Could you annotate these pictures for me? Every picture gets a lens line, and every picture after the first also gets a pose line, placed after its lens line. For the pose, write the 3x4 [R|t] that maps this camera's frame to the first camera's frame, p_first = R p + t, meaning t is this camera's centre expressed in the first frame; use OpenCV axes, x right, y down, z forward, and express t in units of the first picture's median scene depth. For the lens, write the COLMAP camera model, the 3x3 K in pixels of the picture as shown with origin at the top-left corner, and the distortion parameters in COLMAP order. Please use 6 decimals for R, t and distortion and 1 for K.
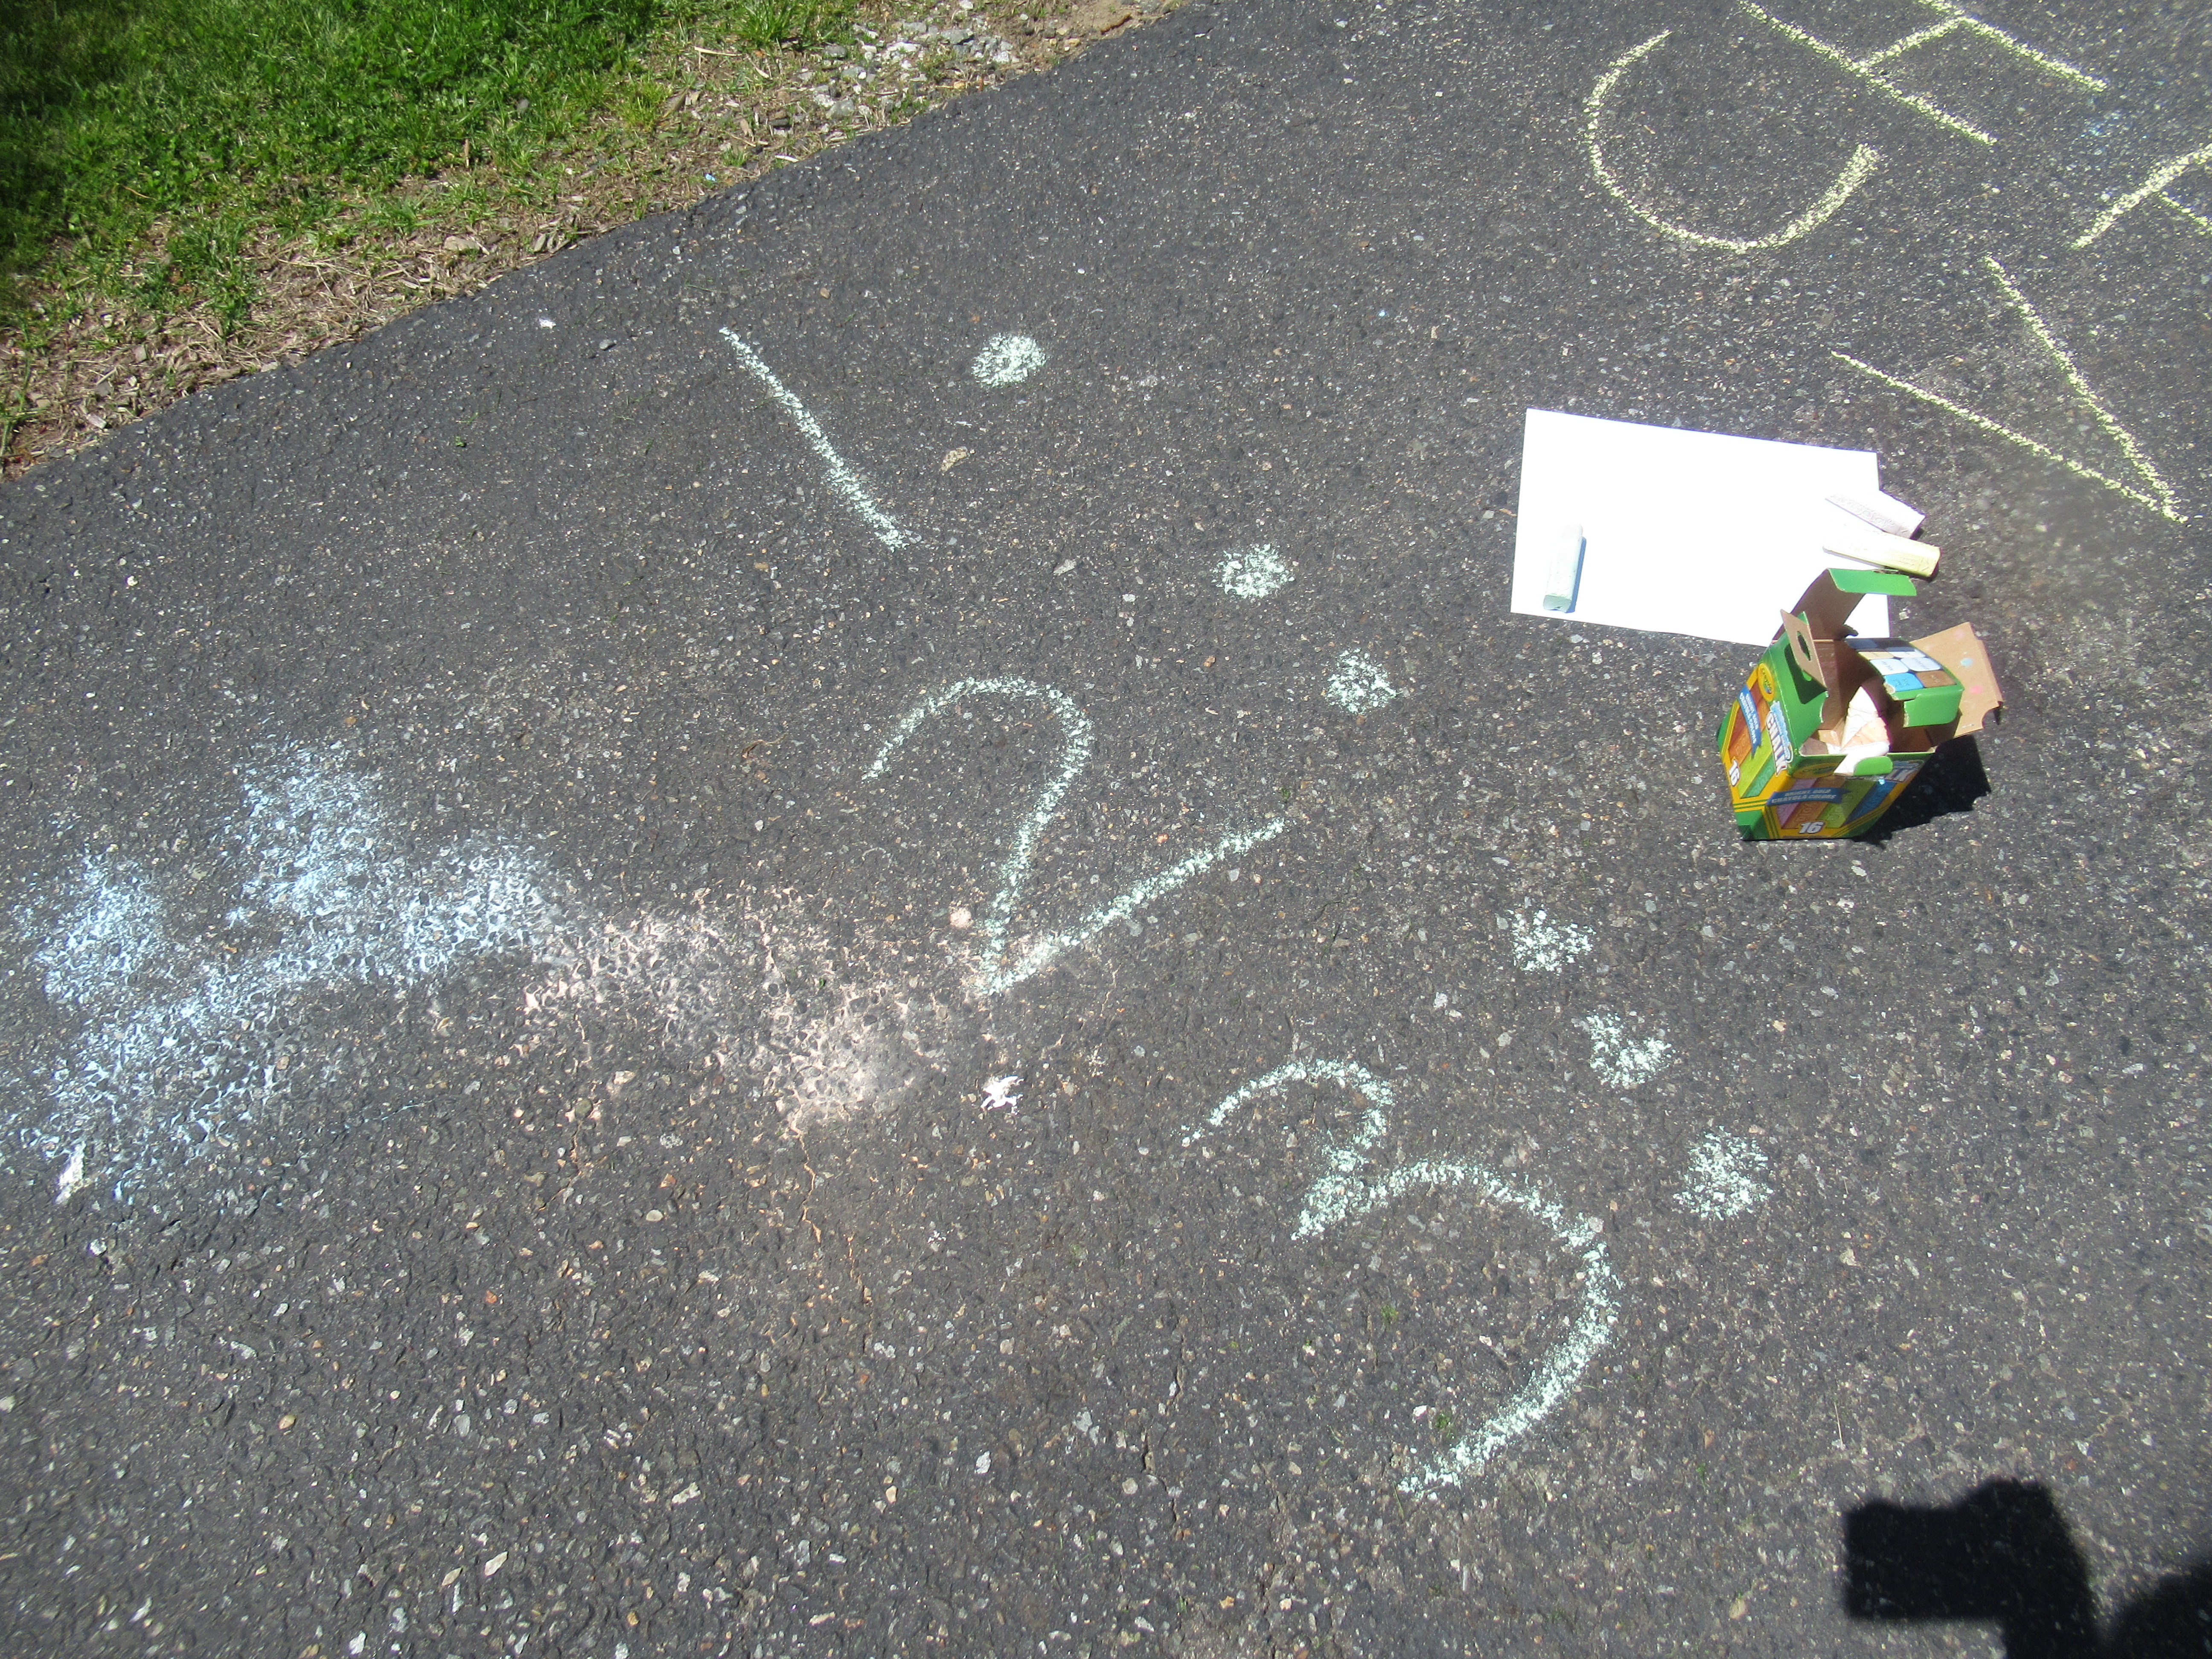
lens RADIAL K [[1707.1, 0, 1156.9], [0, 1707.1, 832.5], [0, 0, 1]] dist [-0.003488, -0.005914]
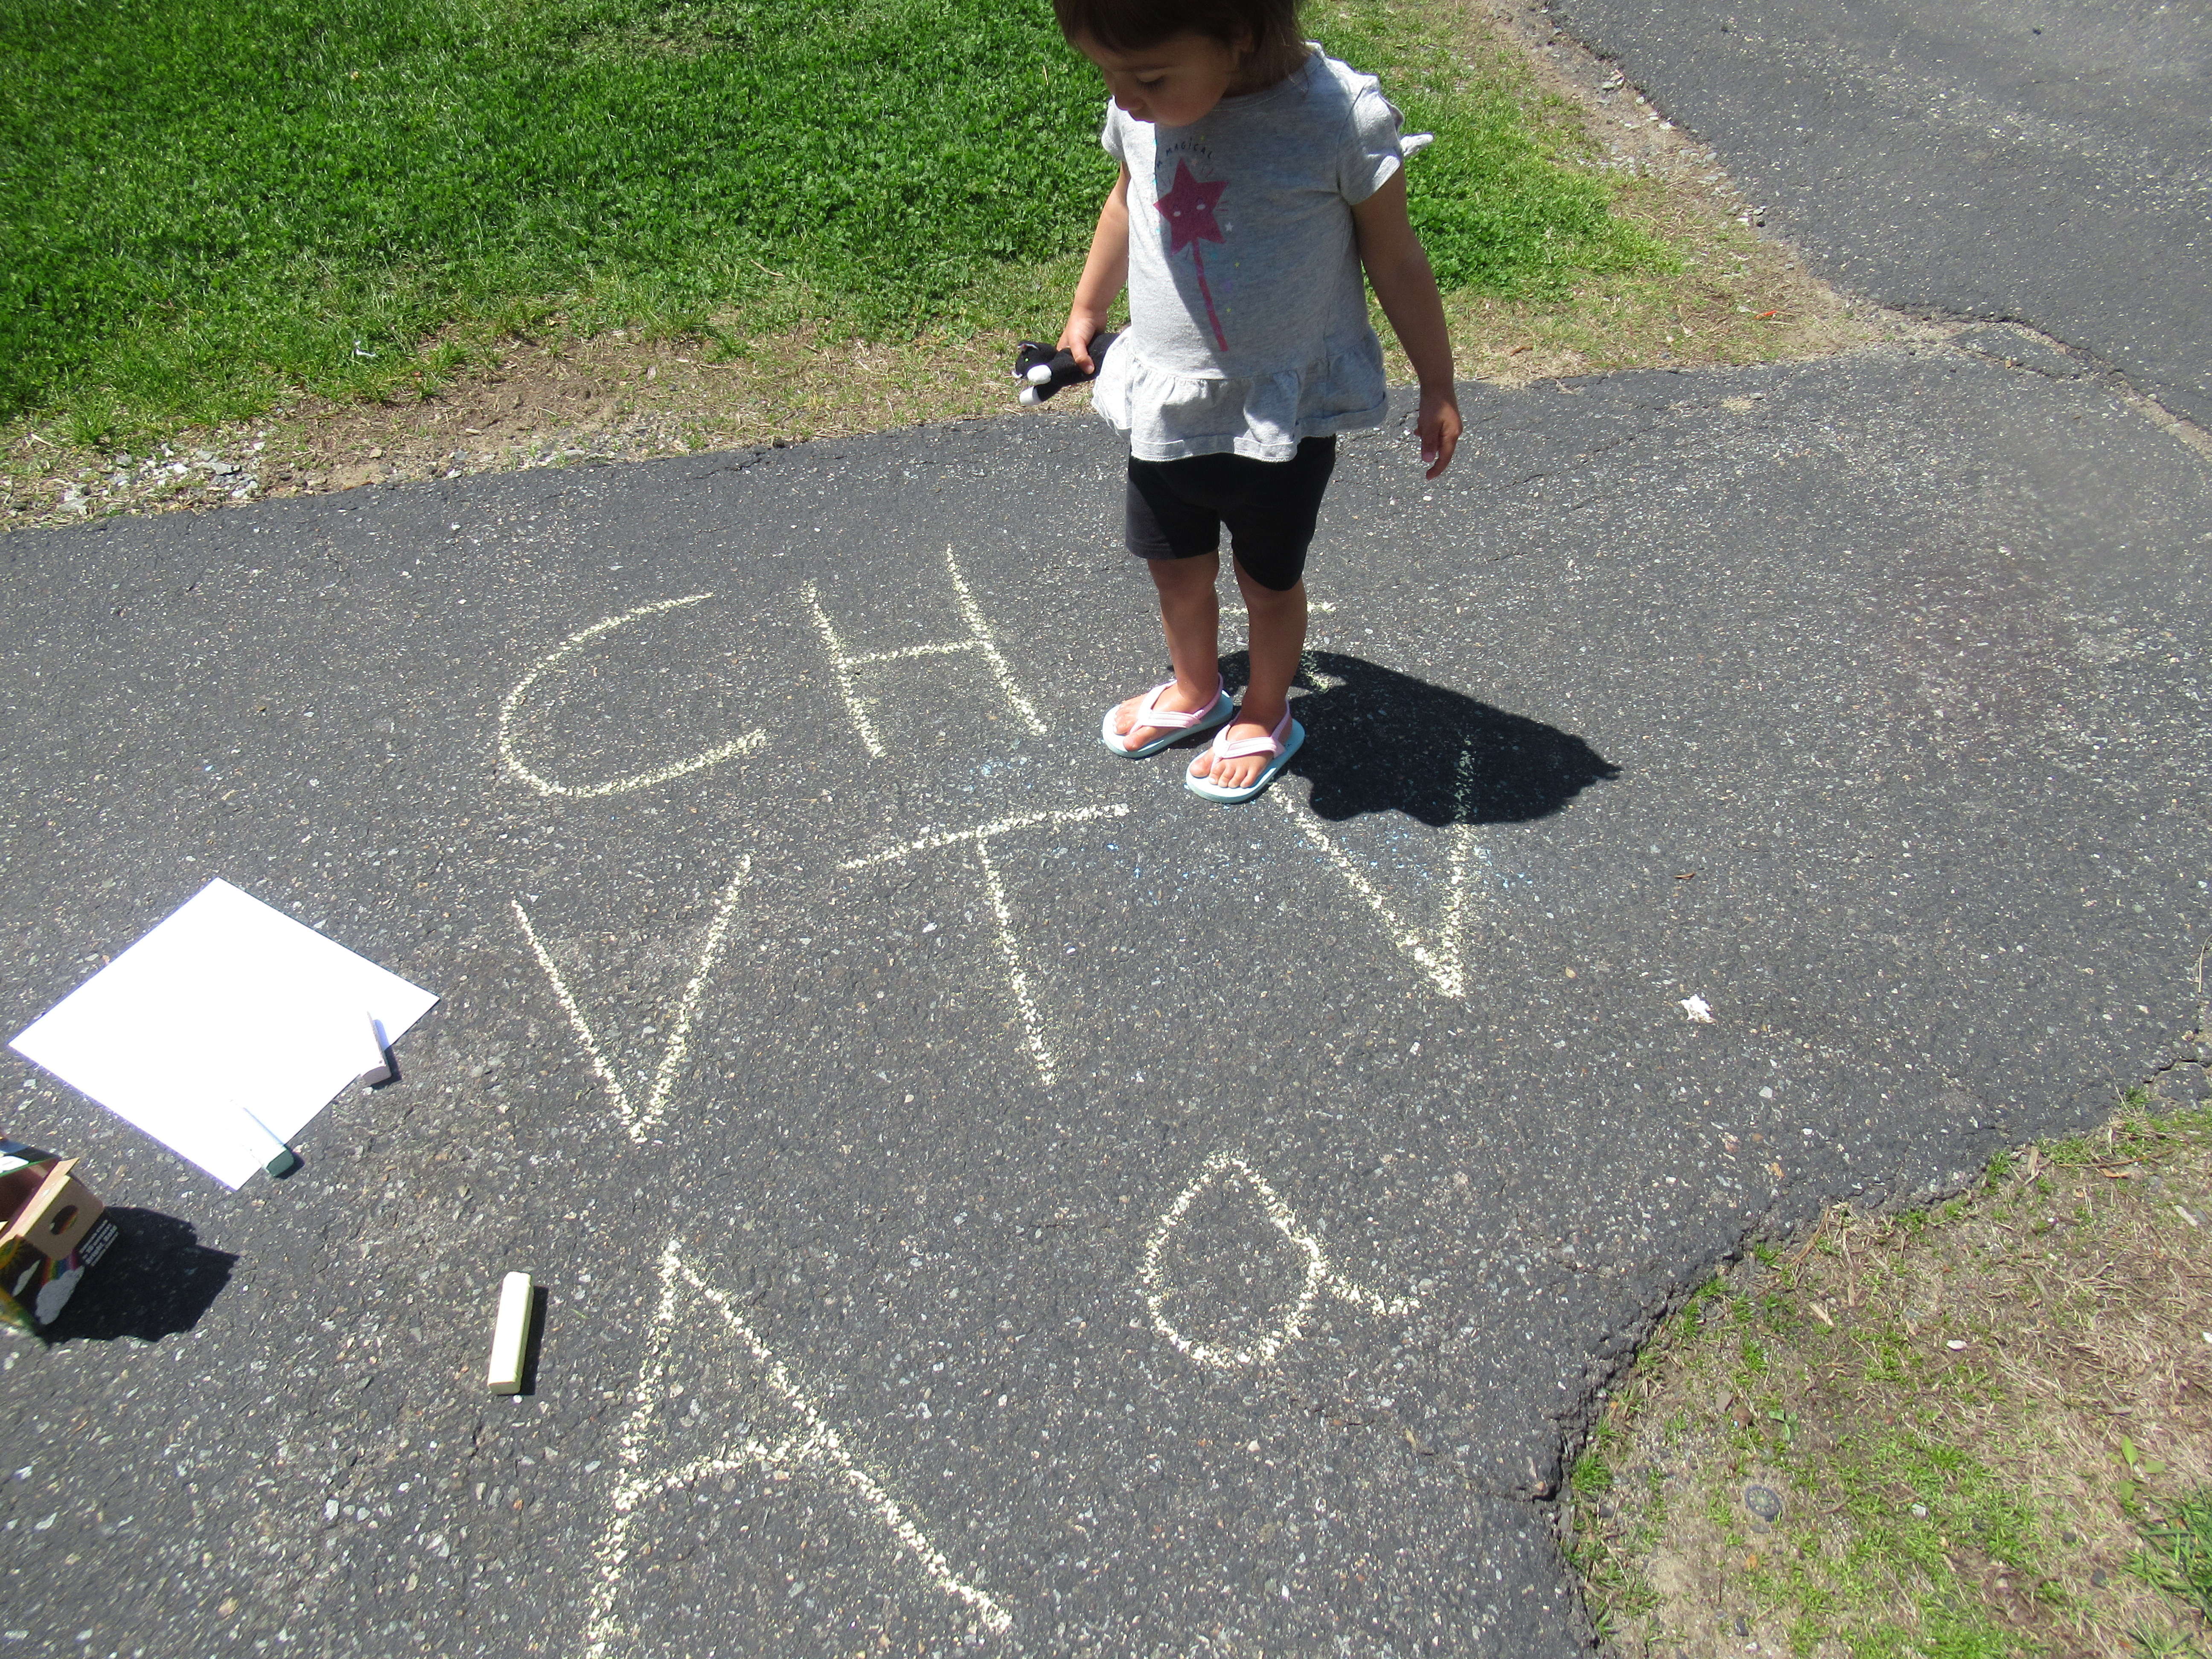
lens RADIAL K [[1624.1, 0, 1101.5], [0, 1624.1, 860.7], [0, 0, 1]] dist [-0.003115, -0.001919]
pose [[0.944285, 0.254693, -0.208462, 1.156486], [-0.288126, 0.945845, -0.149537, -0.312043], [0.159087, 0.201269, 0.966531, 0.061653]]
